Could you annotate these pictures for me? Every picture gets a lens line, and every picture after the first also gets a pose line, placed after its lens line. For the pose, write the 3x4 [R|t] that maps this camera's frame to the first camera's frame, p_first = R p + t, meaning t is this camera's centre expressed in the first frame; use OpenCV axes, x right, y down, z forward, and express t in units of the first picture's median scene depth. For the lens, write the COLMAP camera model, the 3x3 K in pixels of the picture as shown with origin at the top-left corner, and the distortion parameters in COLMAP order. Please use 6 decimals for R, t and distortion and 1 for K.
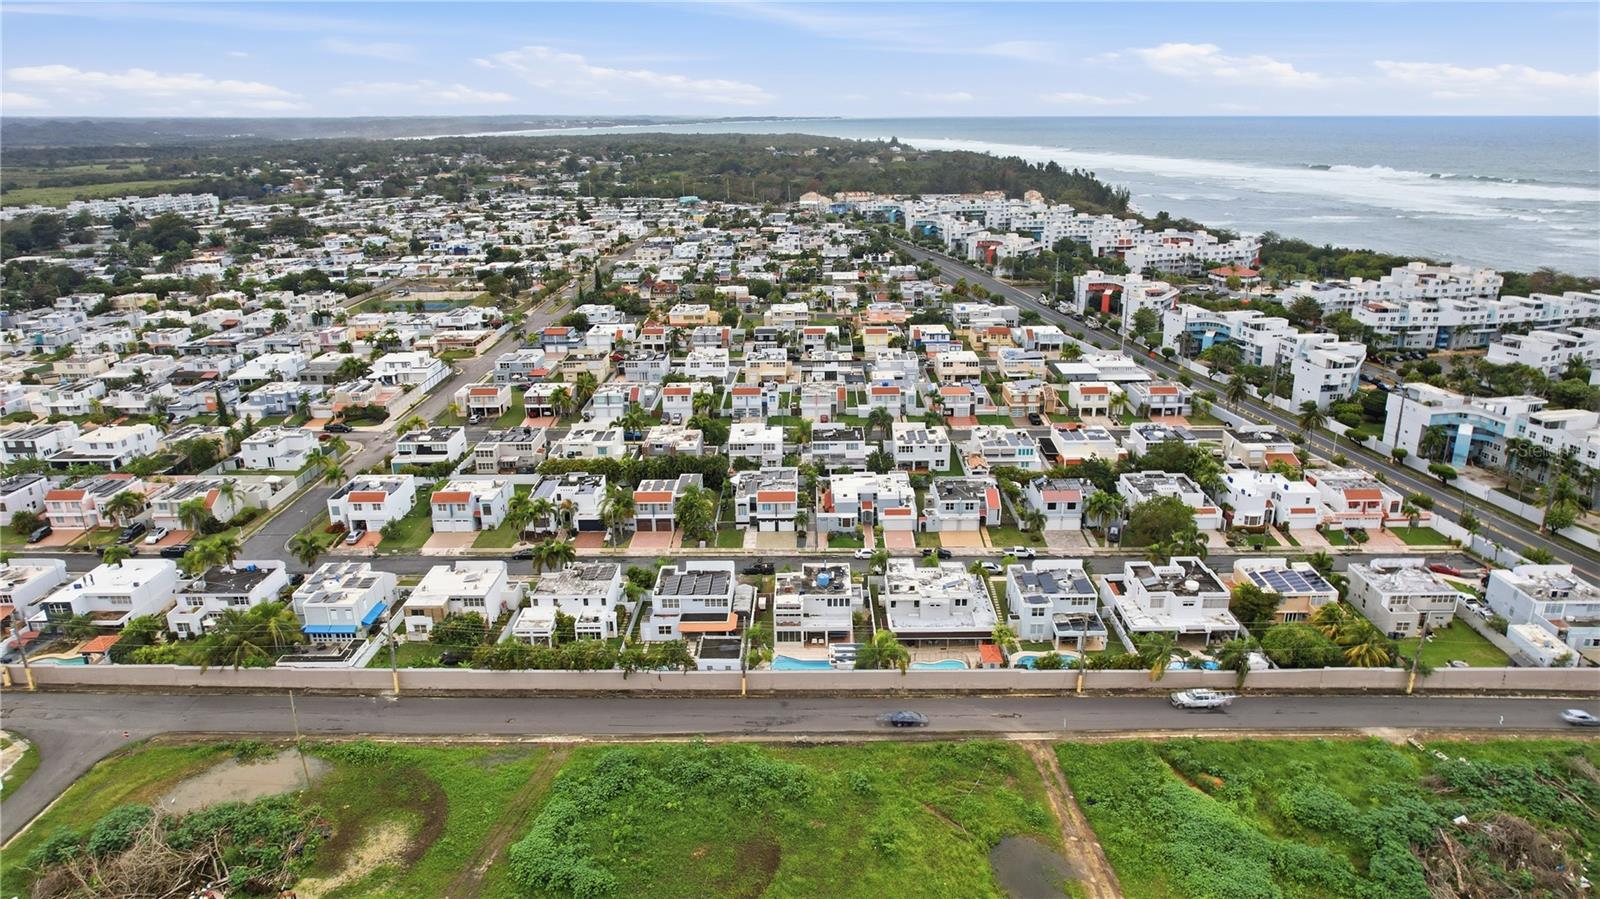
lens RADIAL K [[1024.8, 0, 800.0], [0, 1024.8, 449.5], [0, 0, 1]] dist [-0.042324, 0.005359]
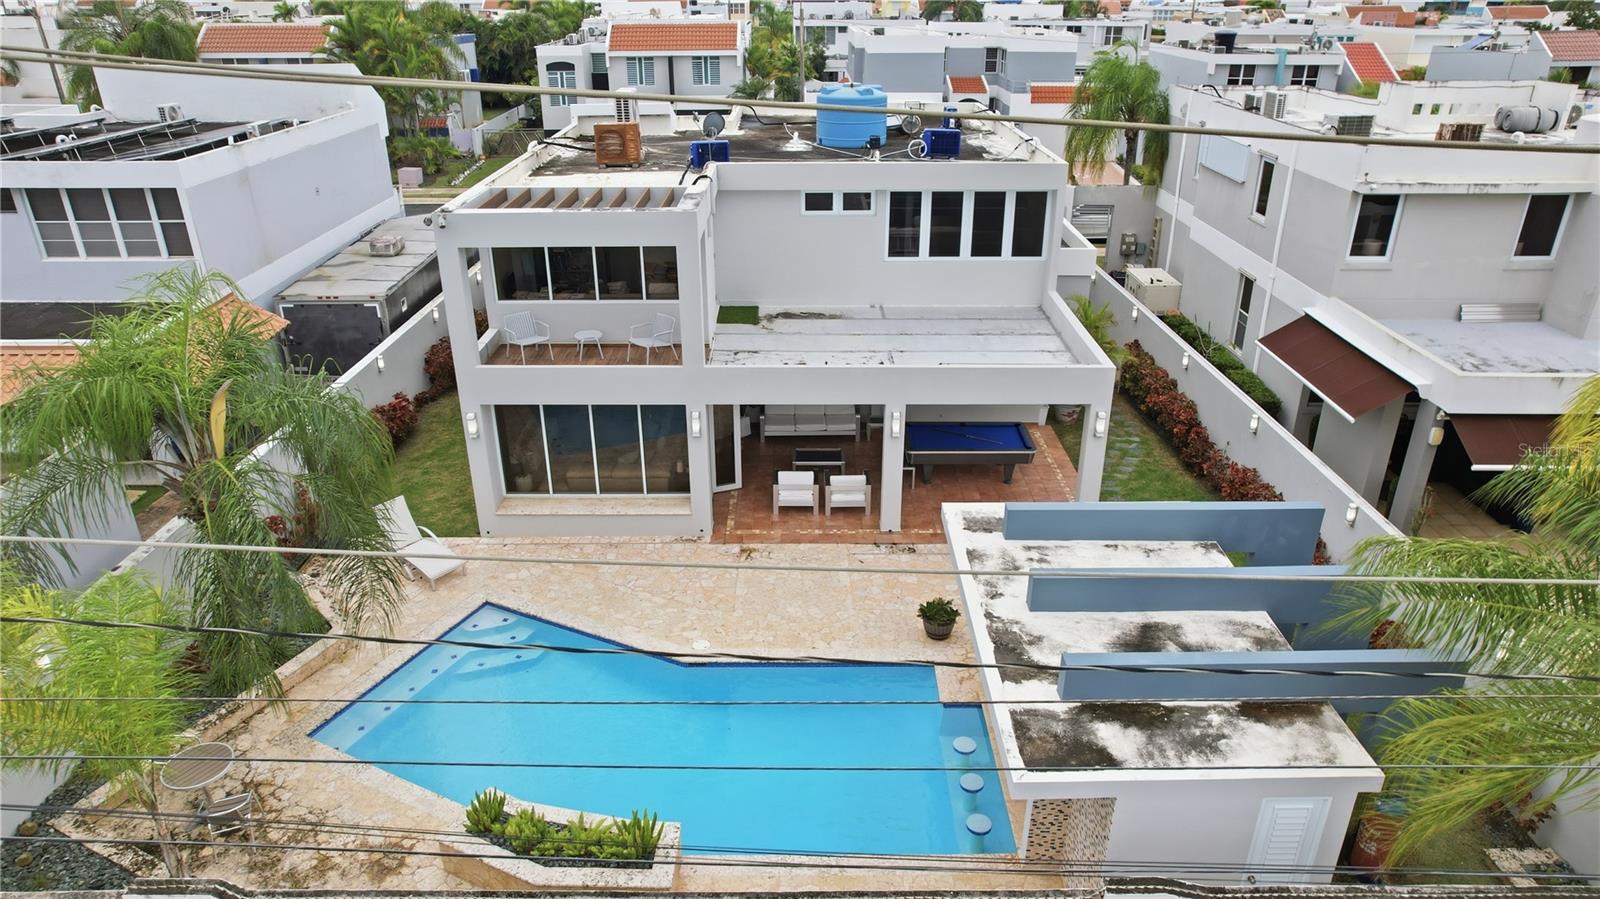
lens RADIAL K [[1034.3, 0, 800.0], [0, 1034.3, 449.5], [0, 0, 1]] dist [-0.084309, 0.075952]
pose [[0.999865, 0.003981, 0.015920, 0.009958], [-0.005752, 0.993608, 0.112736, 0.132797], [-0.015370, -0.112812, 0.993497, 0.690958]]
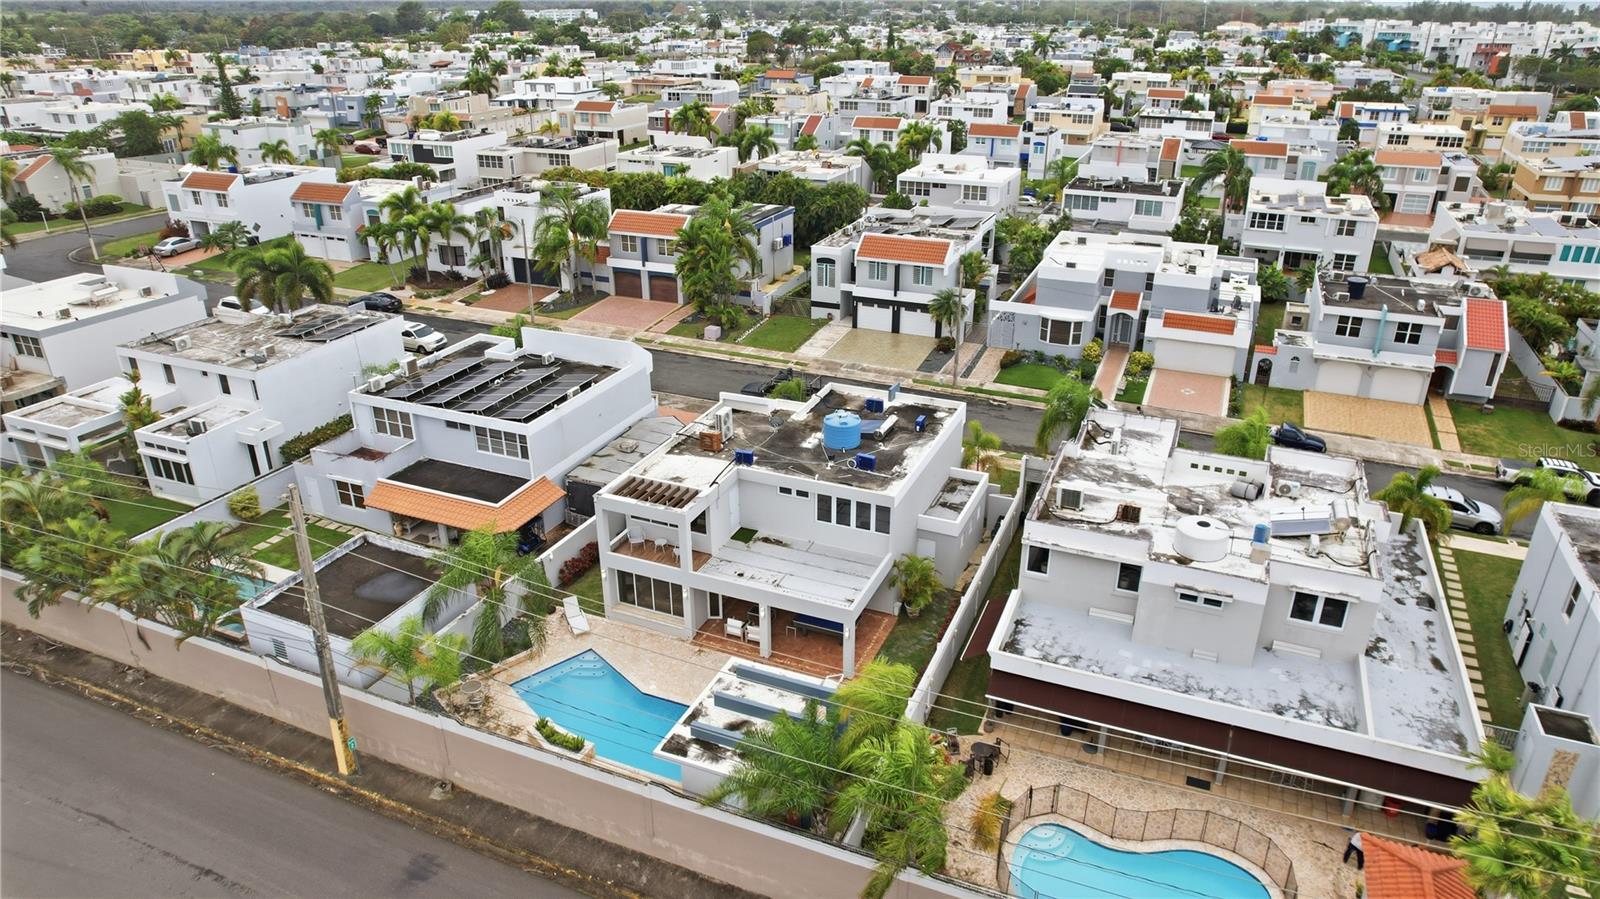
lens RADIAL K [[1024.8, 0, 800.0], [0, 1024.8, 449.5], [0, 0, 1]] dist [-0.042324, 0.005359]
pose [[0.924499, 0.170159, -0.341098, 0.095569], [-0.132843, 0.982561, 0.130105, 0.078027], [0.357288, -0.074970, 0.930981, 0.589740]]
